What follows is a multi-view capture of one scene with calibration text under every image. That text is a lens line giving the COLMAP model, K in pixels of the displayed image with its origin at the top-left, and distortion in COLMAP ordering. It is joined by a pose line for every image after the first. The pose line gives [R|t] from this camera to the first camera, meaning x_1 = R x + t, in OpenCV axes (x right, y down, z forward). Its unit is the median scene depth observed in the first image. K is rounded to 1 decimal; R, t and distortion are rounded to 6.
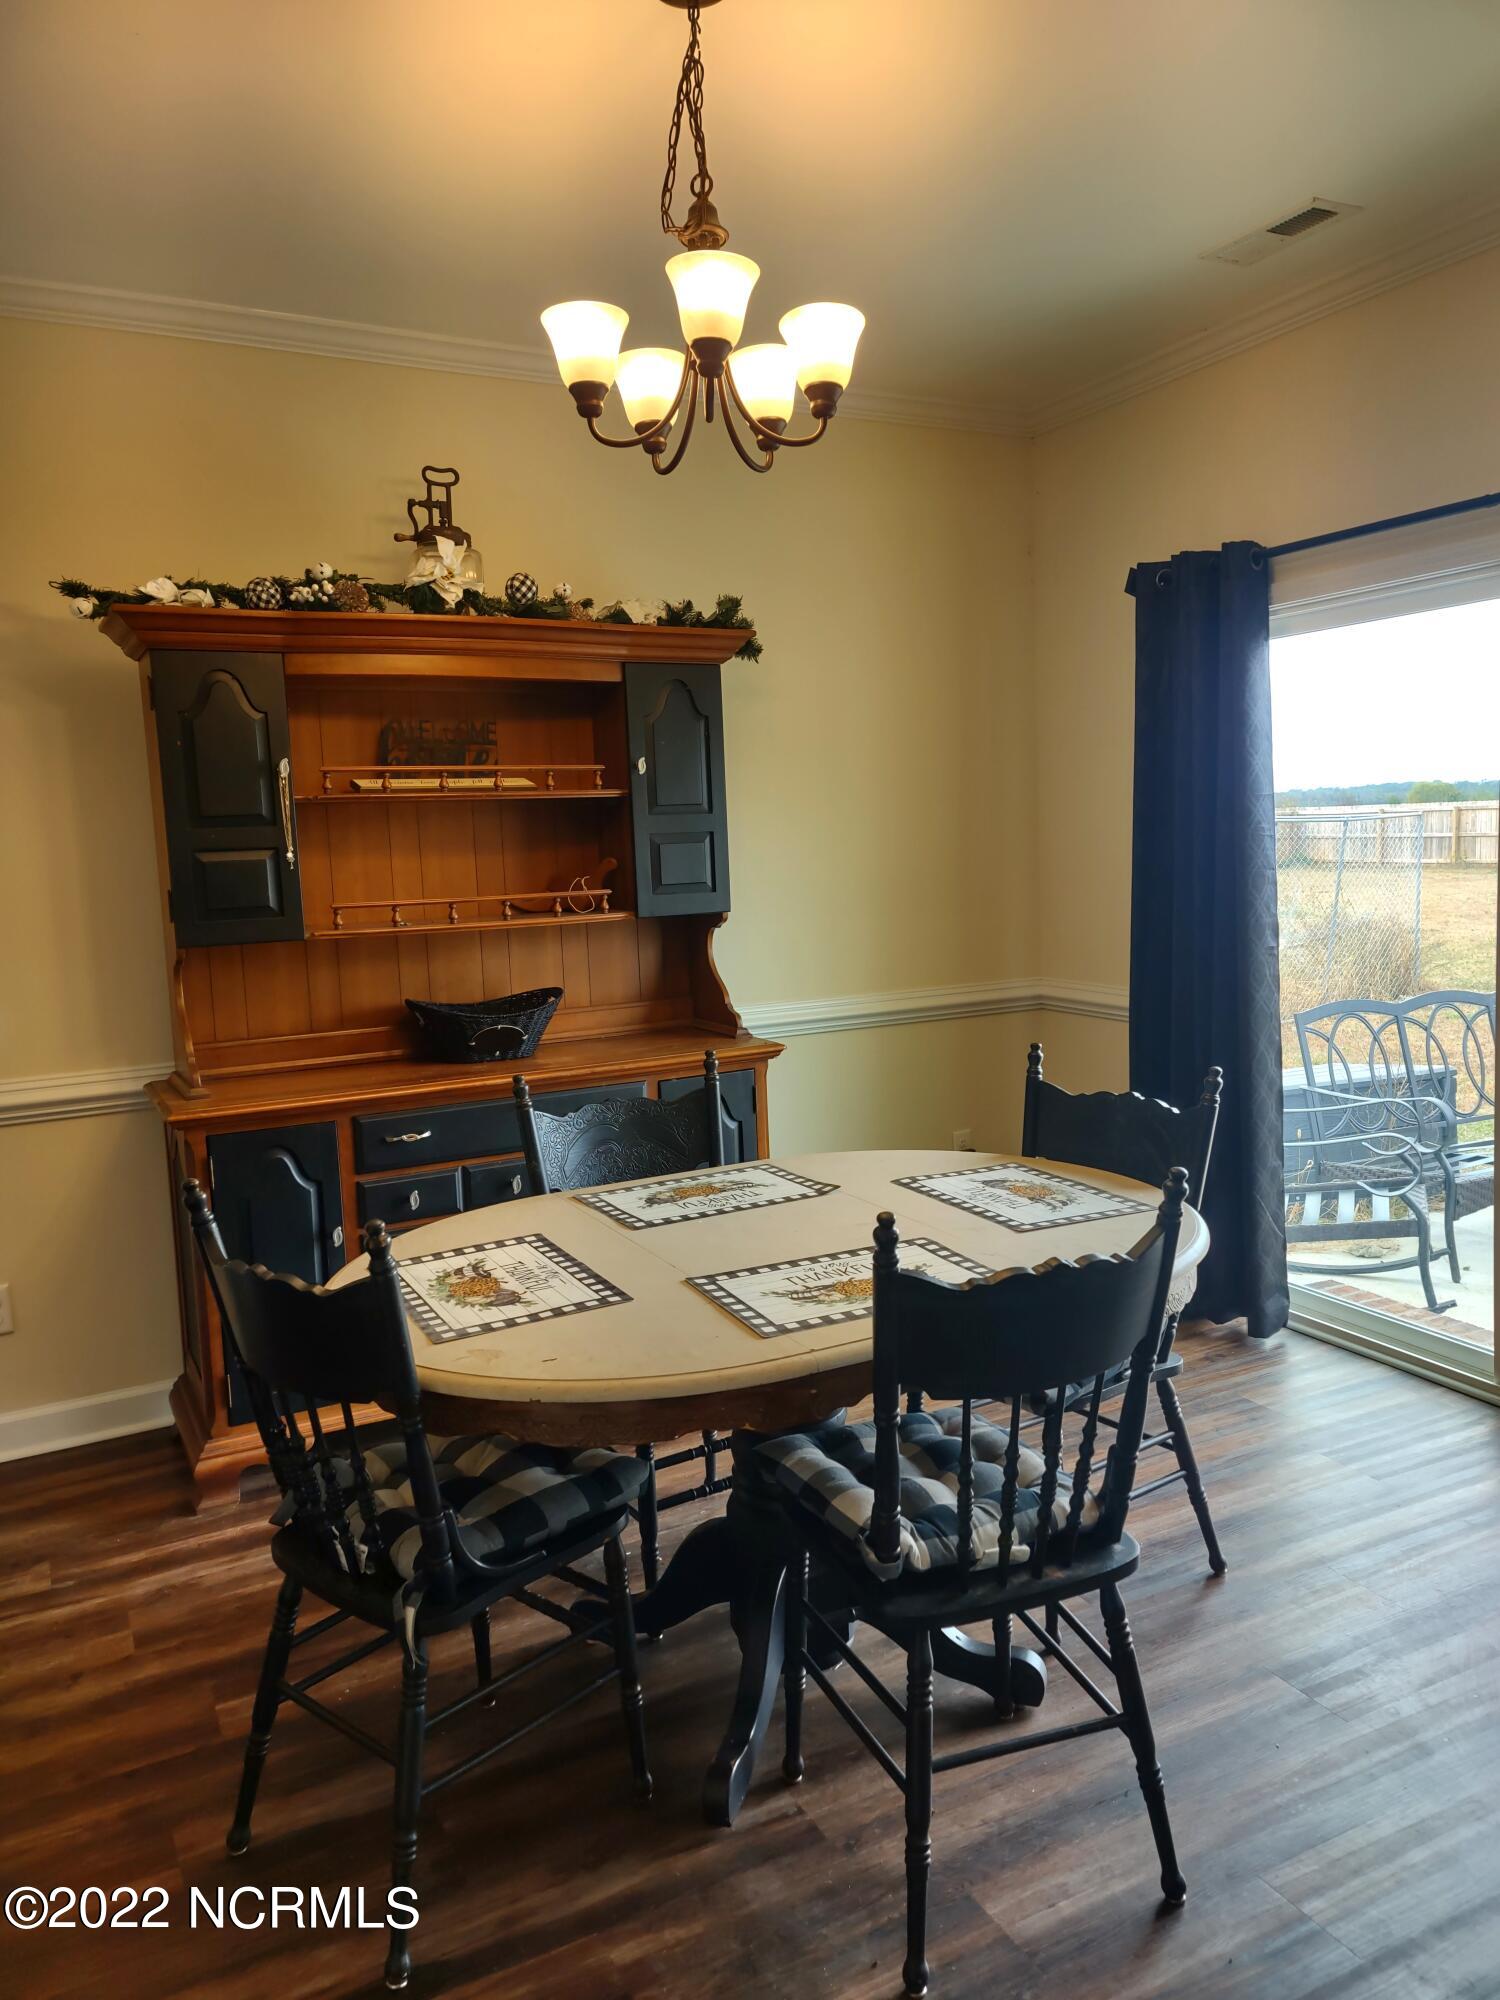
lens RADIAL K [[1456.8, 0, 772.2], [0, 1456.8, 997.1], [0, 0, 1]] dist [0.069408, 0.002713]
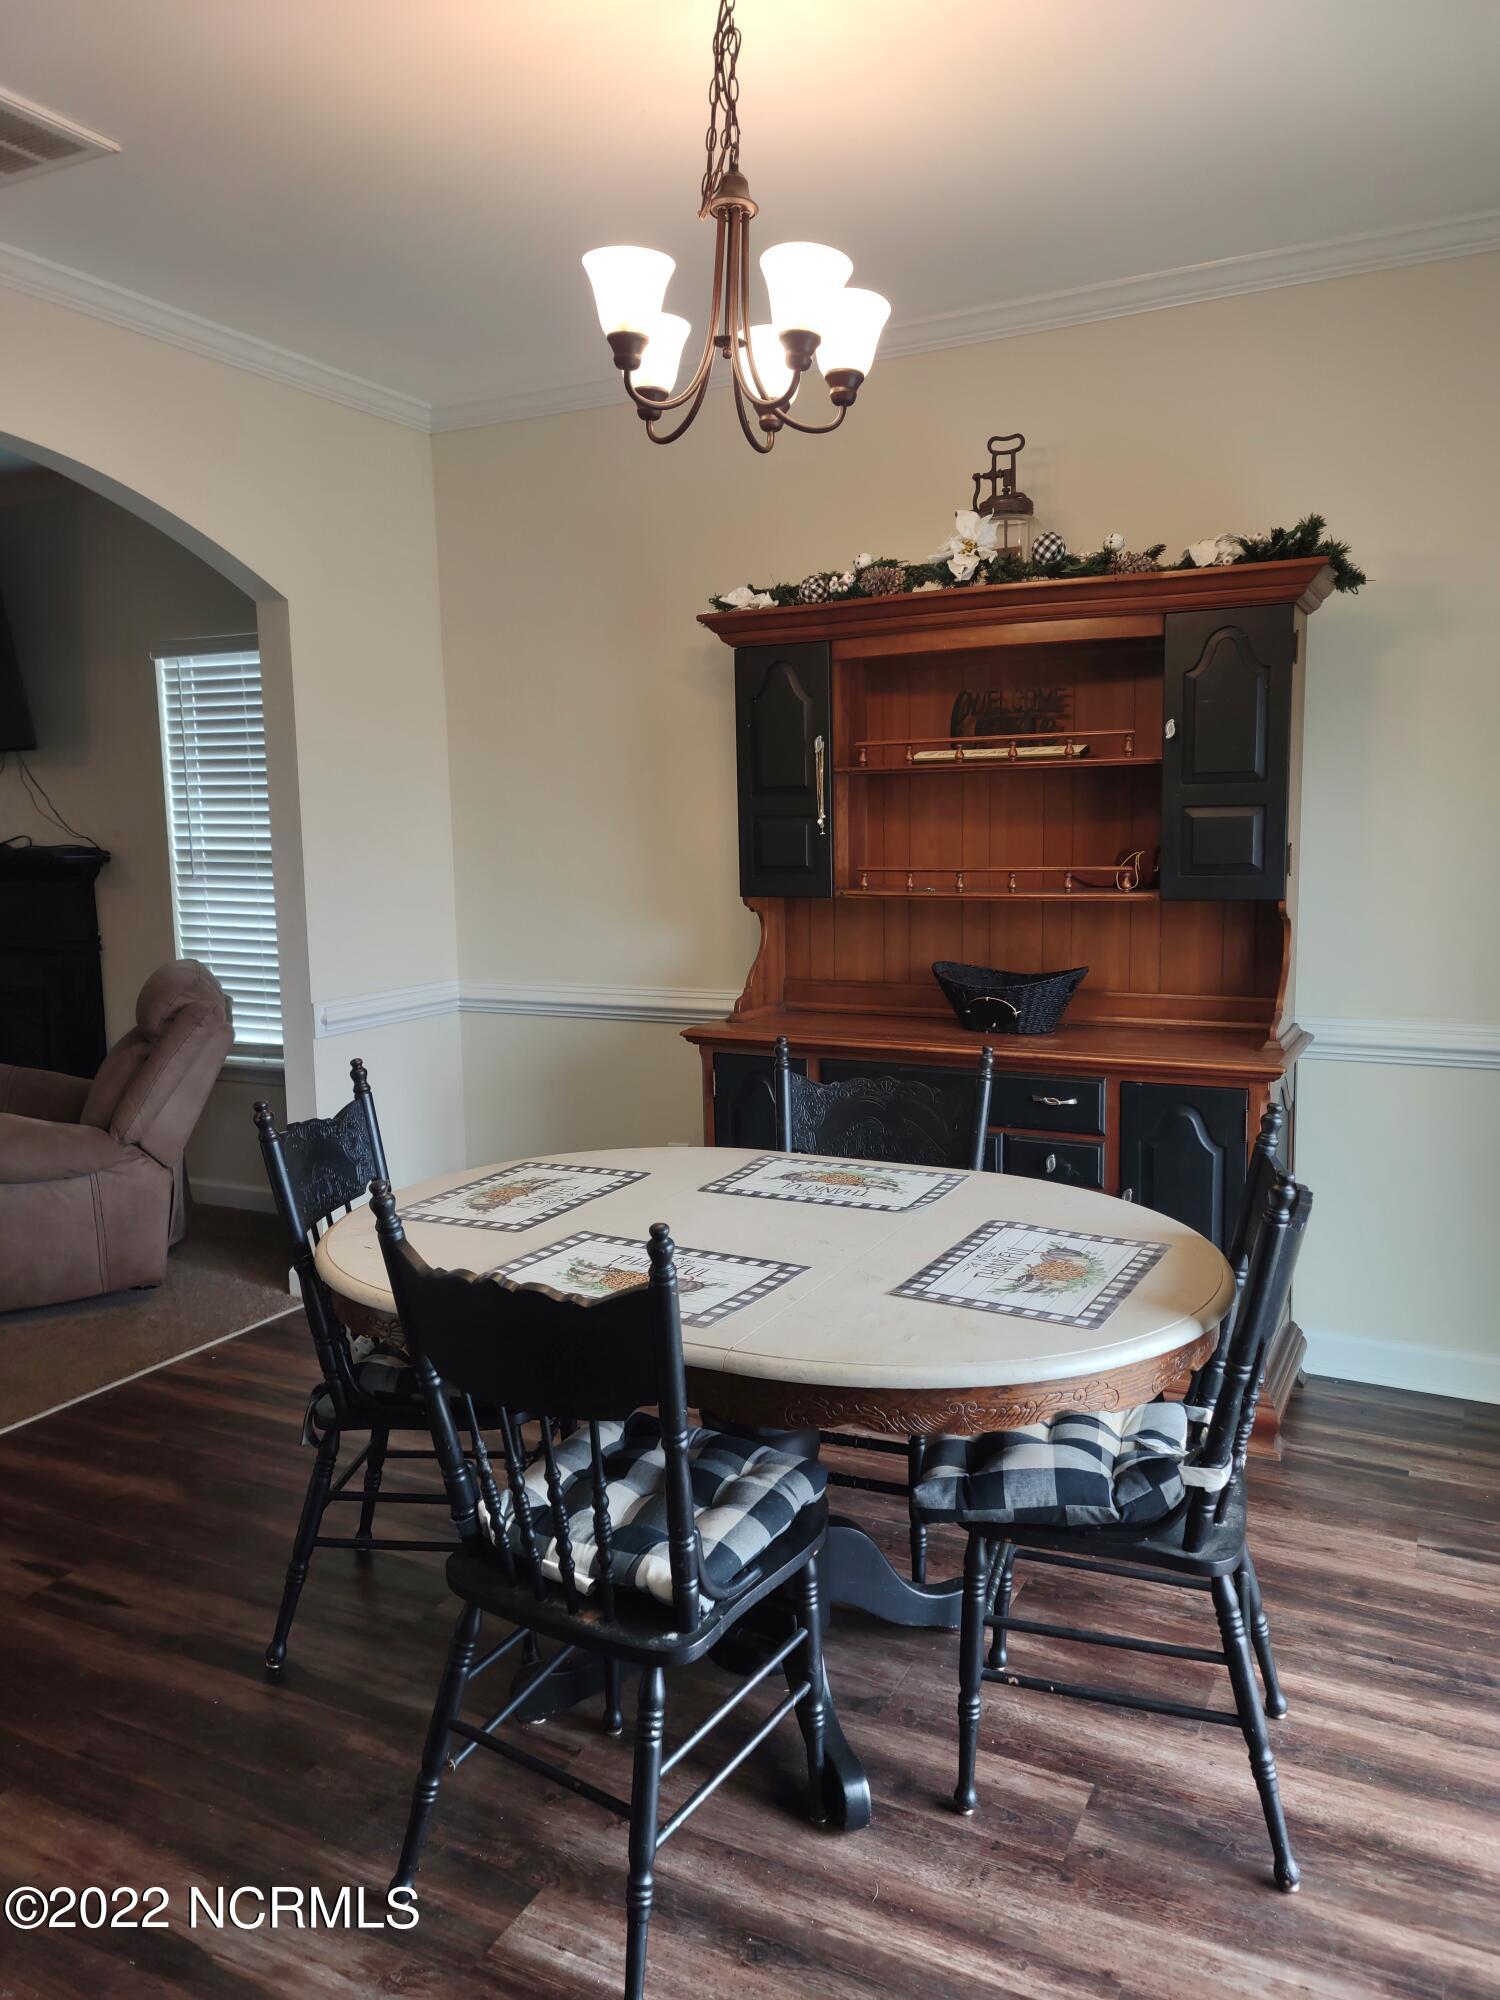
lens RADIAL K [[1459.1, 0, 751.2], [0, 1459.1, 993.7], [0, 0, 1]] dist [0.090269, -0.065014]
pose [[0.575405, 0.128301, -0.807742, 0.548710], [-0.099874, 0.991250, 0.086303, -0.055000], [0.811748, 0.031013, 0.583184, 0.295930]]
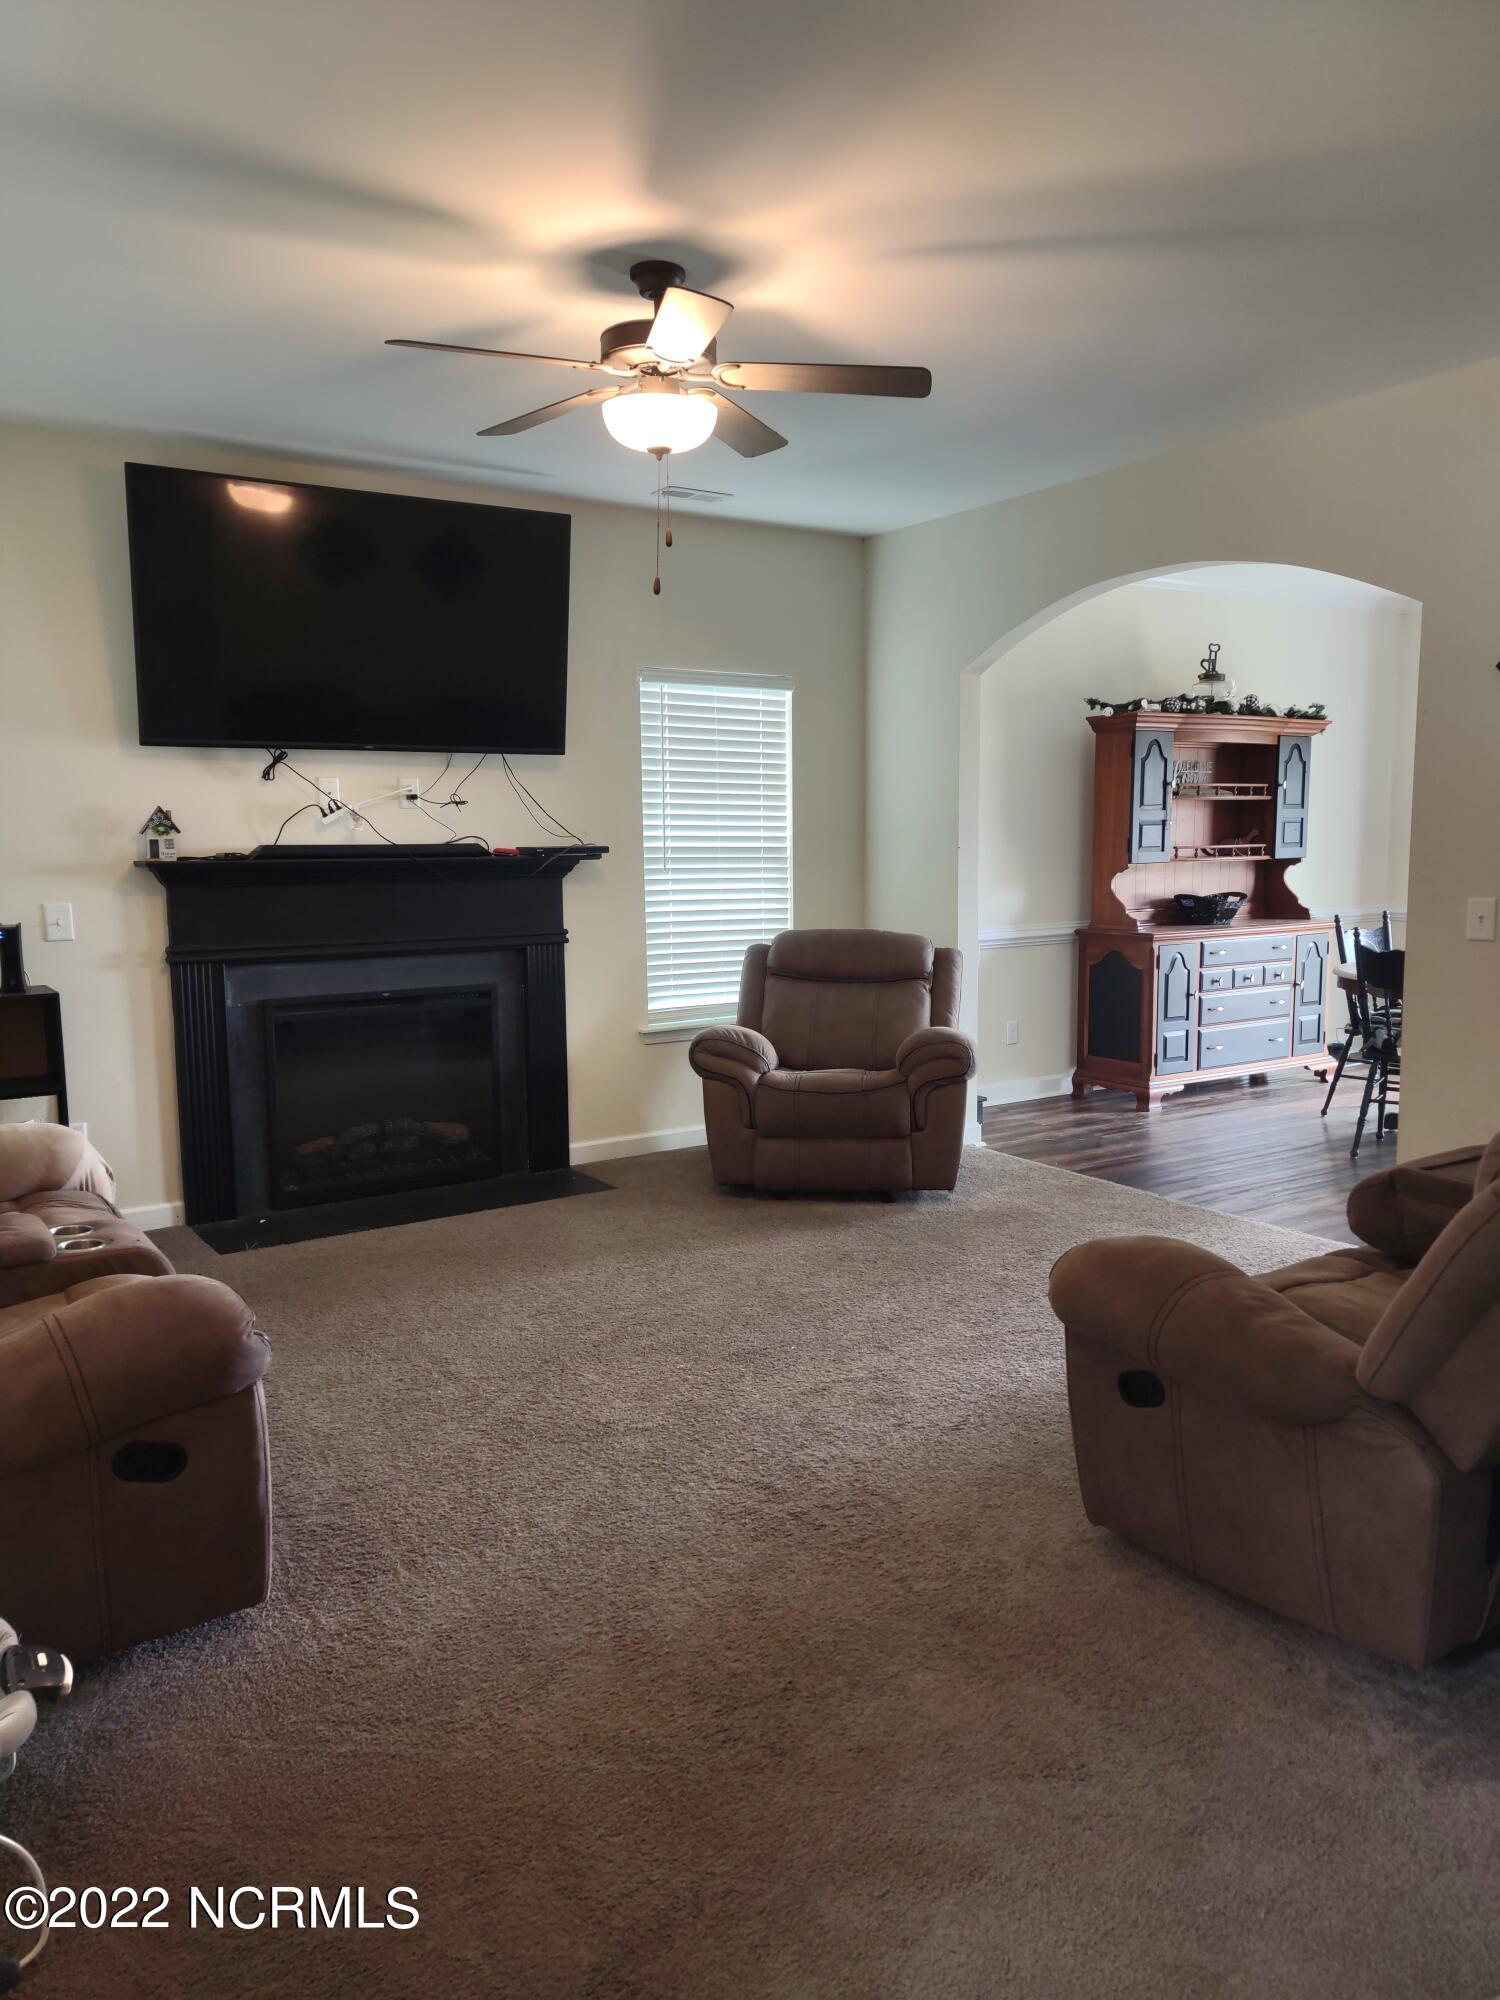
lens RADIAL K [[1477.5, 0, 757.3], [0, 1477.5, 1004.6], [0, 0, 1]] dist [0.105023, -0.090645]
pose [[0.995004, 0.023684, 0.096987, -1.122033], [-0.024053, 0.999707, 0.002634, 0.182340], [-0.096896, -0.004954, 0.995282, -1.146480]]
